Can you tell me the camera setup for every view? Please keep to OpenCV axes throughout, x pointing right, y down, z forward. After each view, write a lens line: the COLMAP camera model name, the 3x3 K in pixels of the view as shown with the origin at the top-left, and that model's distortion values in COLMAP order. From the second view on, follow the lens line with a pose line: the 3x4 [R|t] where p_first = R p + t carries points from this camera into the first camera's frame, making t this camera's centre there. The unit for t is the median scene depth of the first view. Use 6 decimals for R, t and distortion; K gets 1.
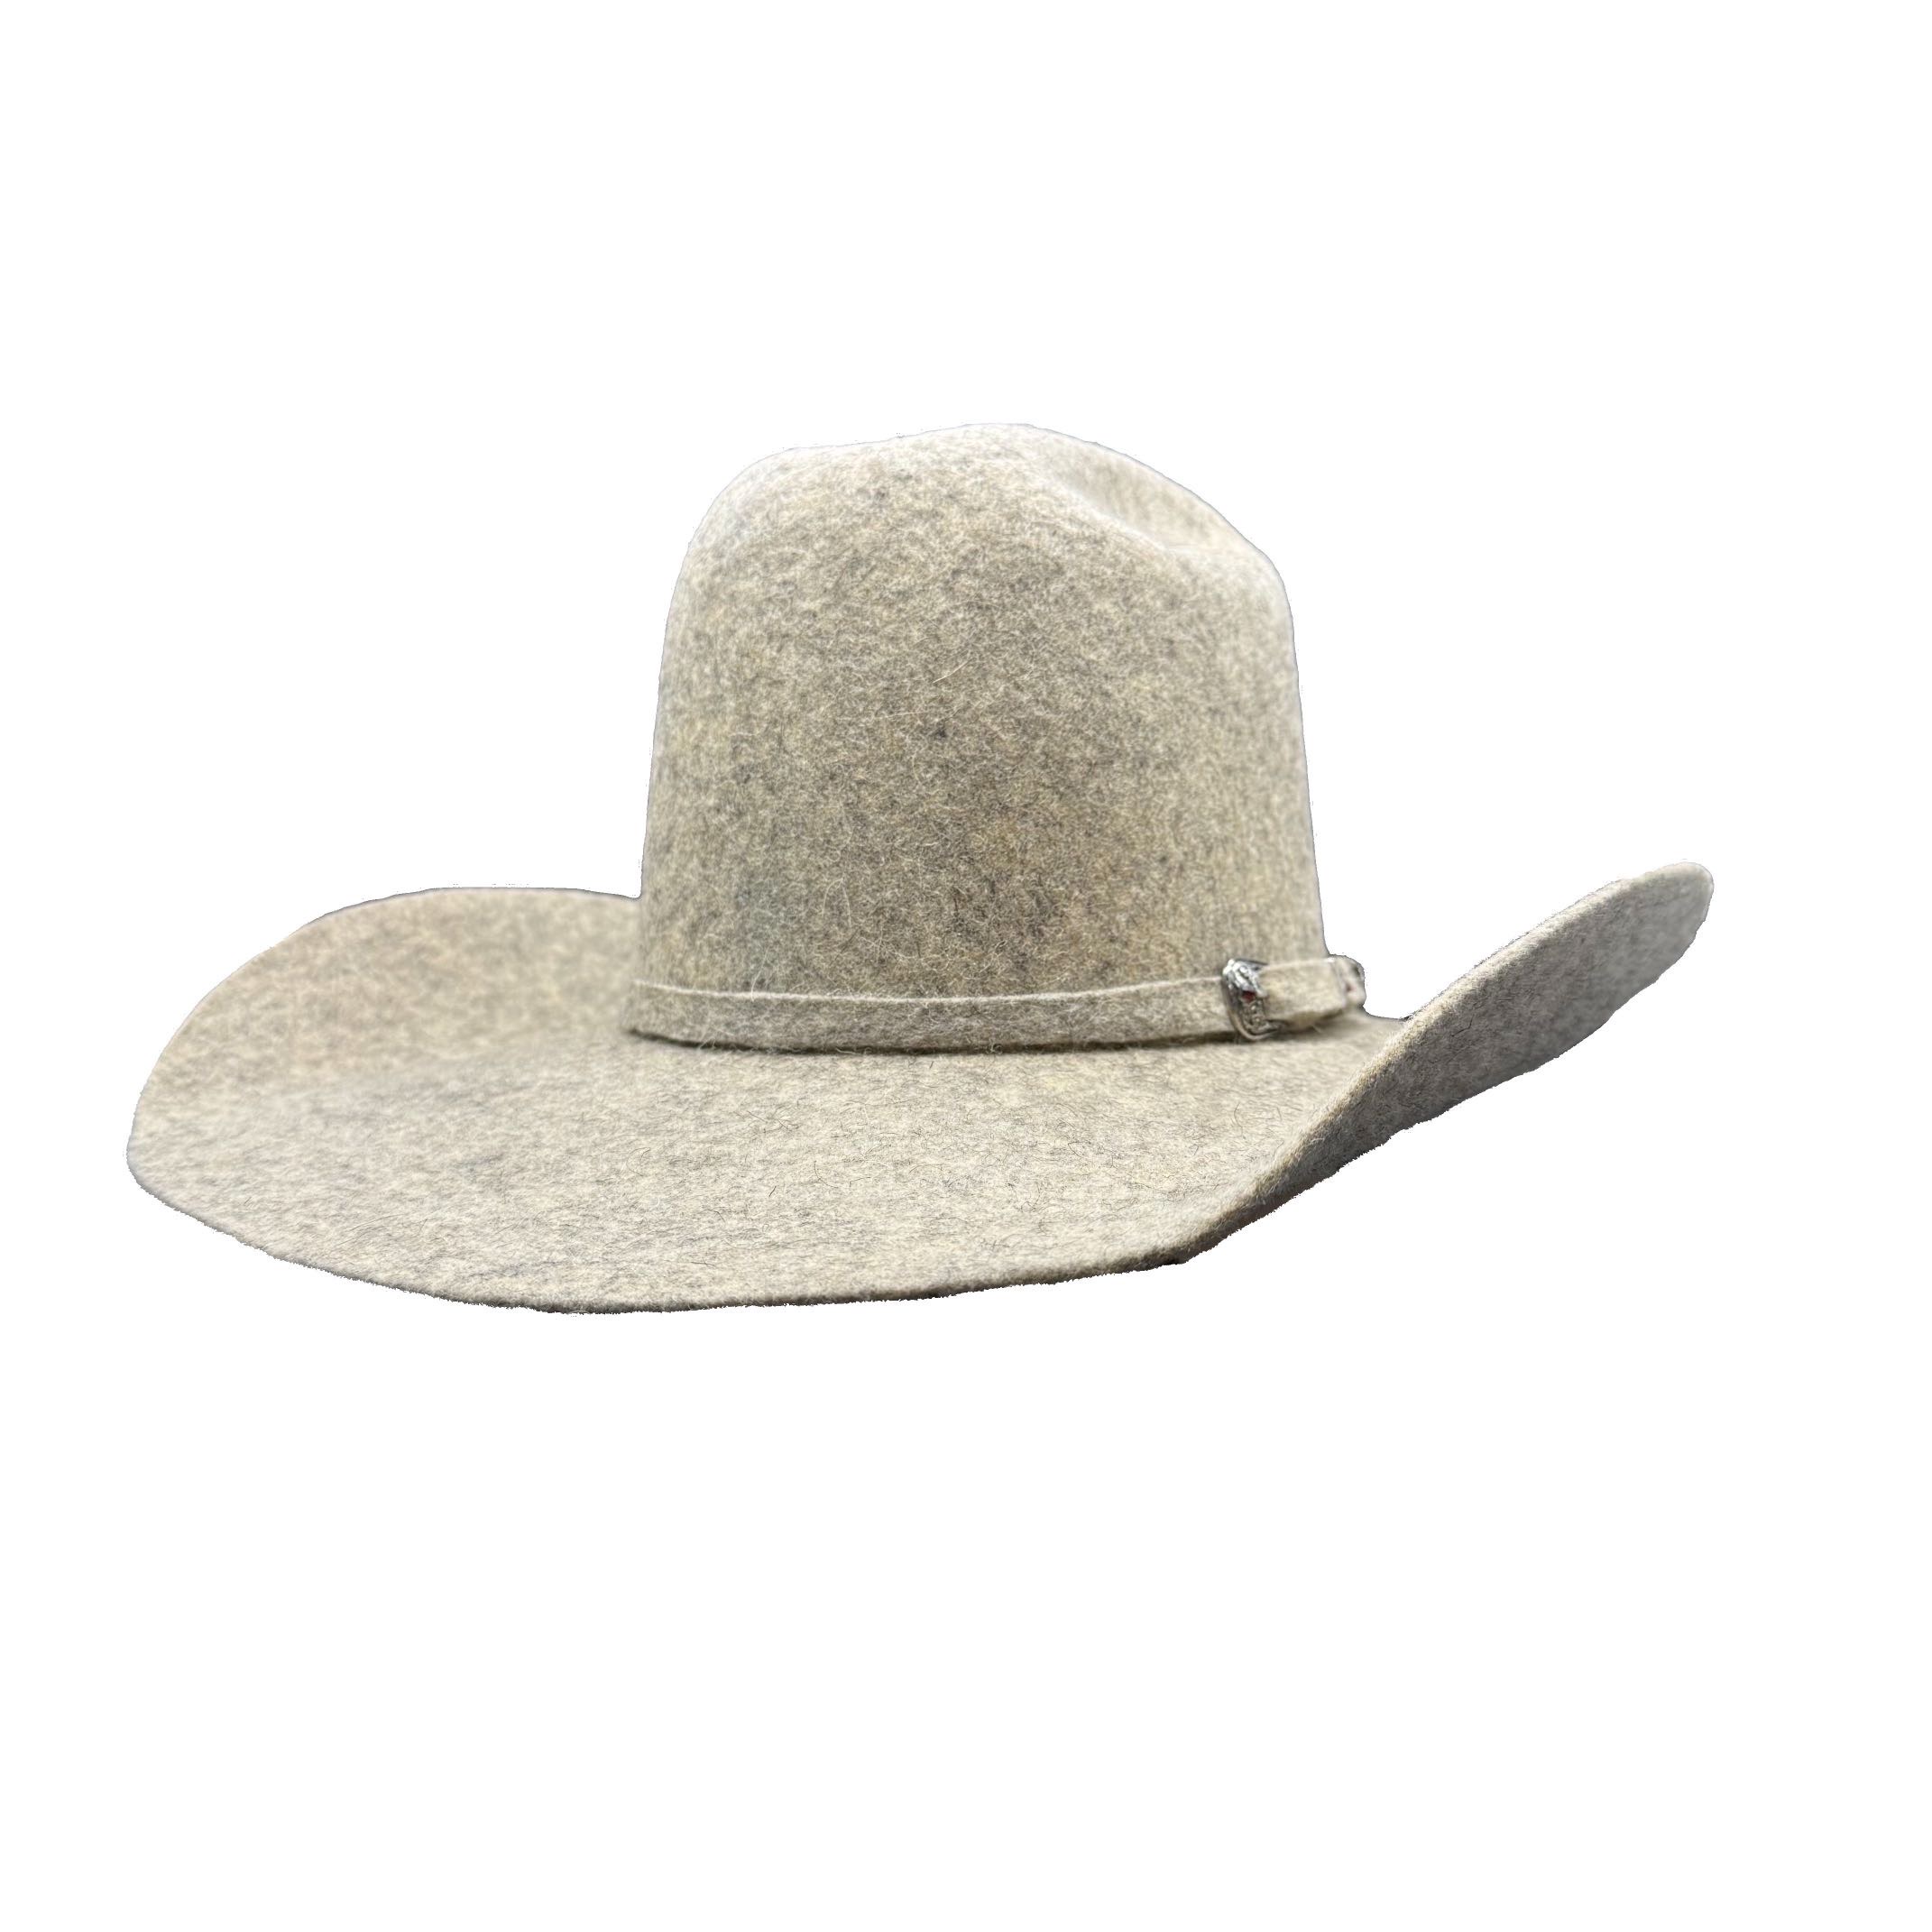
lens RADIAL K [[1897.1, 0, 964.7], [0, 1897.1, 955.1], [0, 0, 1]] dist [0.188422, -0.508419]
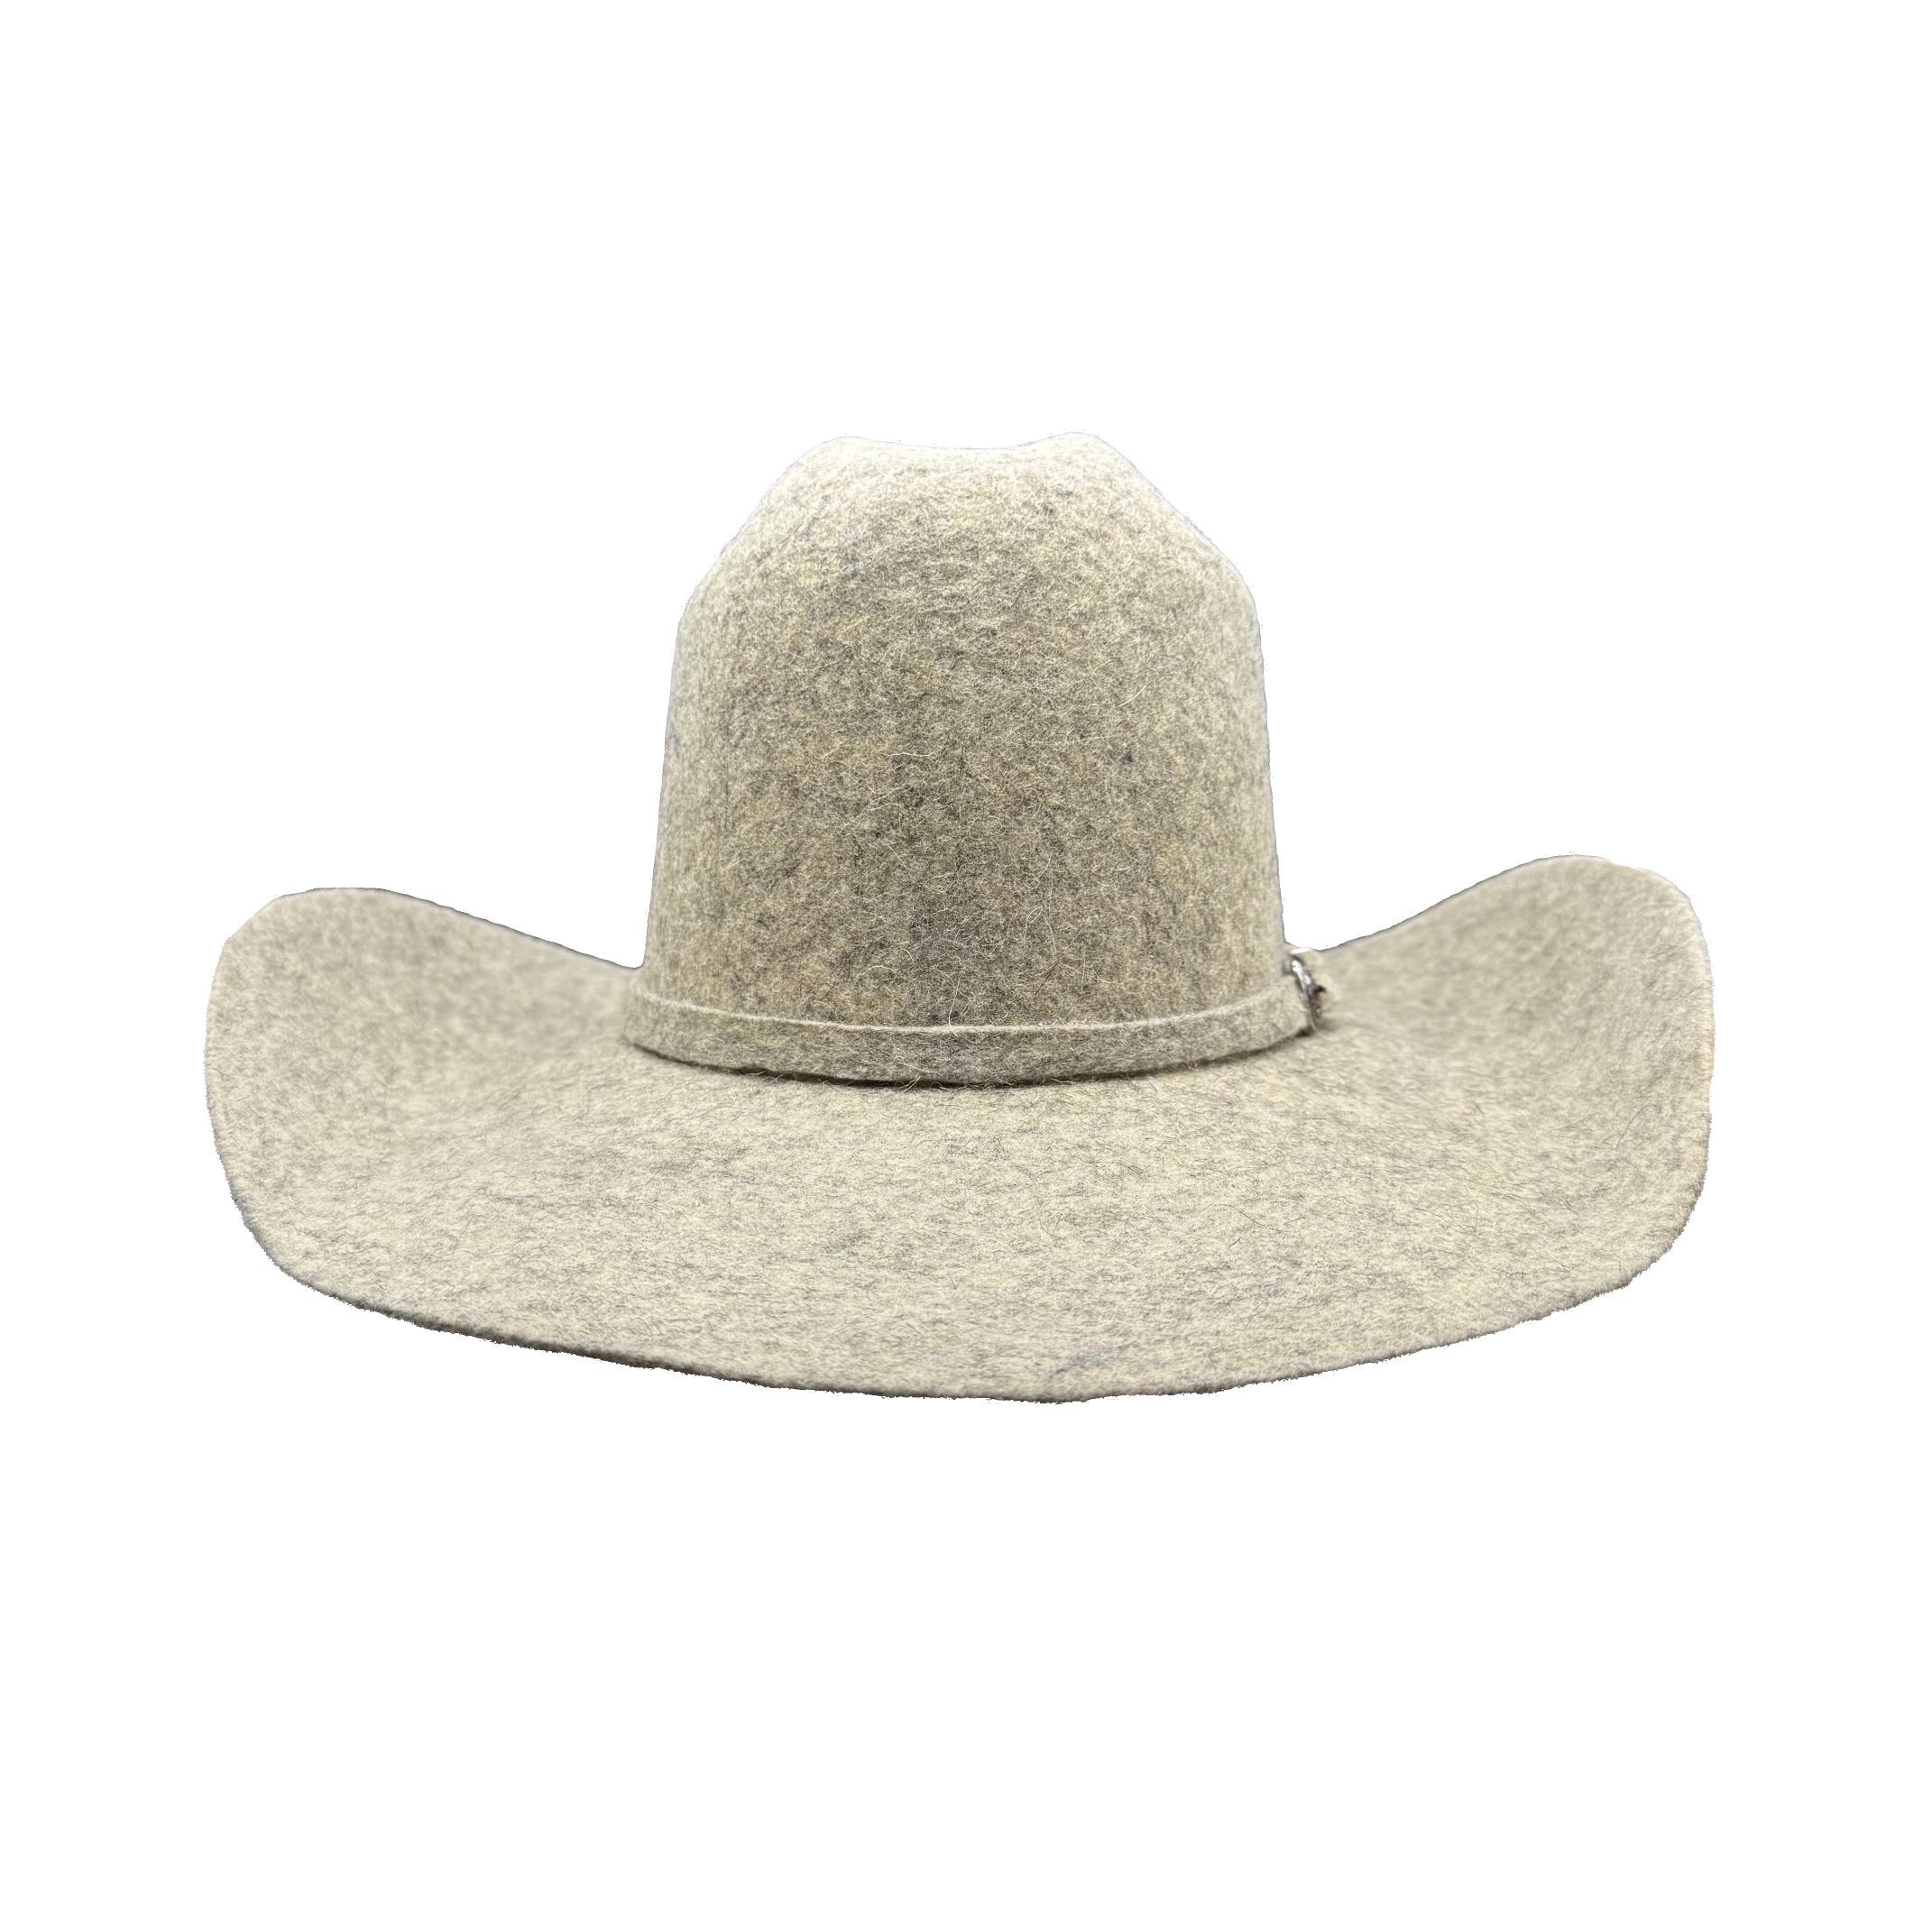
lens RADIAL K [[1897.1, 0, 964.7], [0, 1897.1, 955.1], [0, 0, 1]] dist [0.188422, -0.508419]
pose [[0.870337, -0.056678, 0.489184, -0.577965], [0.026144, 0.997272, 0.069031, -0.083271], [-0.491762, -0.047292, 0.869444, 0.161405]]
